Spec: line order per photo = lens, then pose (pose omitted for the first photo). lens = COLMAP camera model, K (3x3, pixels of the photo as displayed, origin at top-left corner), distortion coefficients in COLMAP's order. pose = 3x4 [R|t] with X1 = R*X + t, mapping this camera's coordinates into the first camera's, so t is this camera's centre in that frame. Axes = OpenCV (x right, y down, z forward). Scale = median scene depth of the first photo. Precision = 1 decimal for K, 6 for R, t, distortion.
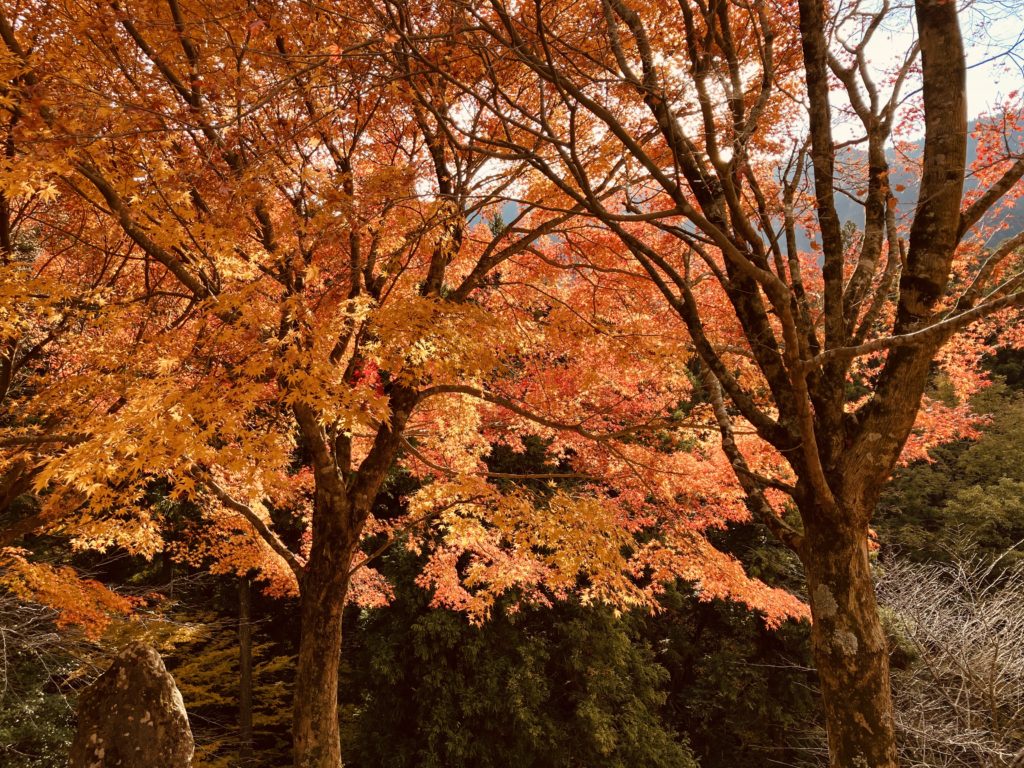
lens RADIAL K [[841.5, 0, 504.9], [0, 841.5, 398.9], [0, 0, 1]] dist [-0.009098, -0.000157]
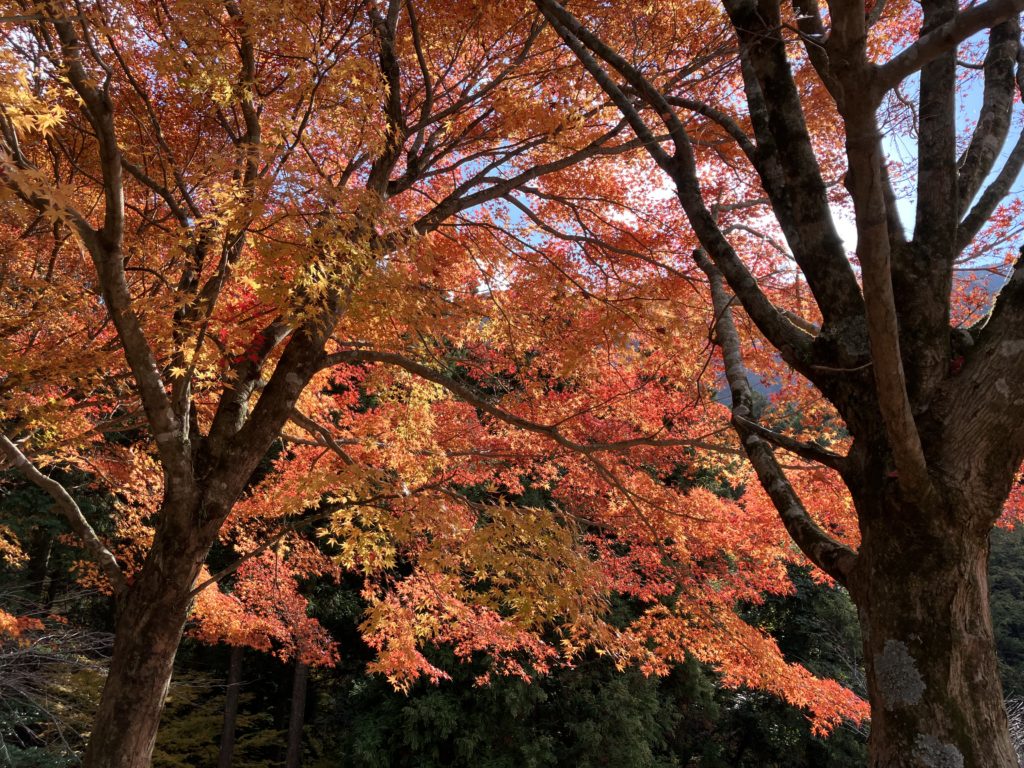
lens RADIAL K [[829.2, 0, 515.2], [0, 829.2, 419.8], [0, 0, 1]] dist [0.033196, -0.002769]
pose [[0.994653, 0.075396, -0.070575, 0.086802], [-0.081247, 0.993142, -0.084074, 0.073905], [0.063752, 0.089358, 0.993957, 0.232491]]
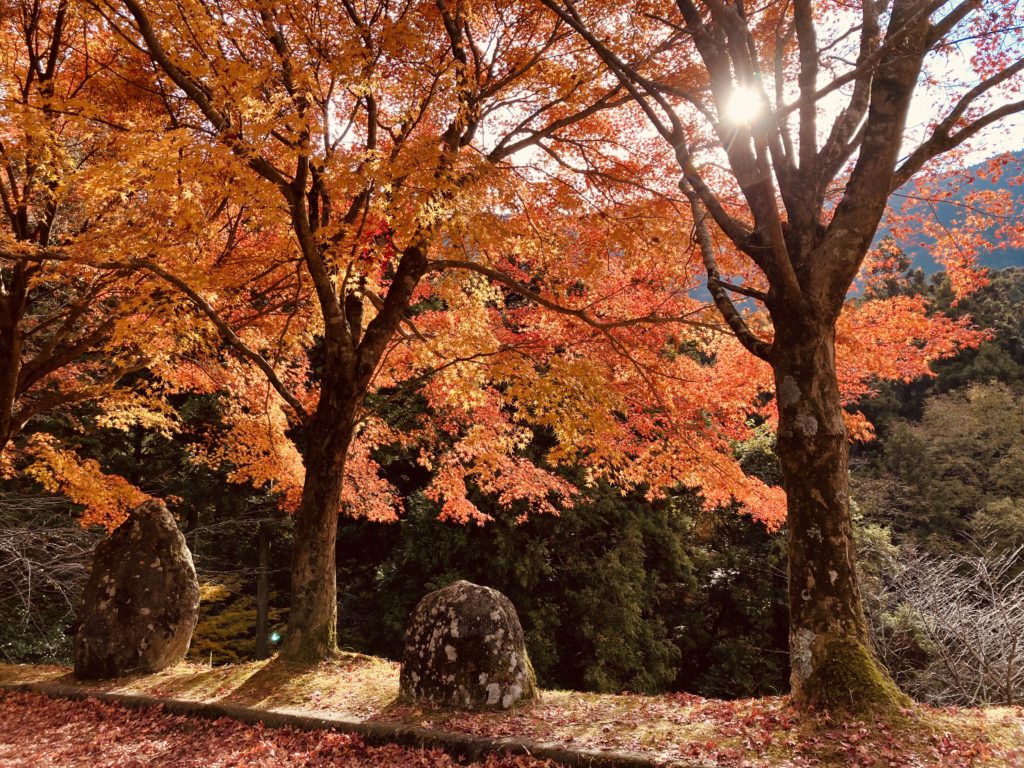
lens RADIAL K [[848.1, 0, 511.2], [0, 848.1, 418.0], [0, 0, 1]] dist [-0.017596, -0.006886]
pose [[0.998611, 0.040766, -0.033393, 0.034205], [-0.040955, 0.999148, -0.005009, 0.143081], [0.033161, 0.006370, 0.999430, -0.033717]]
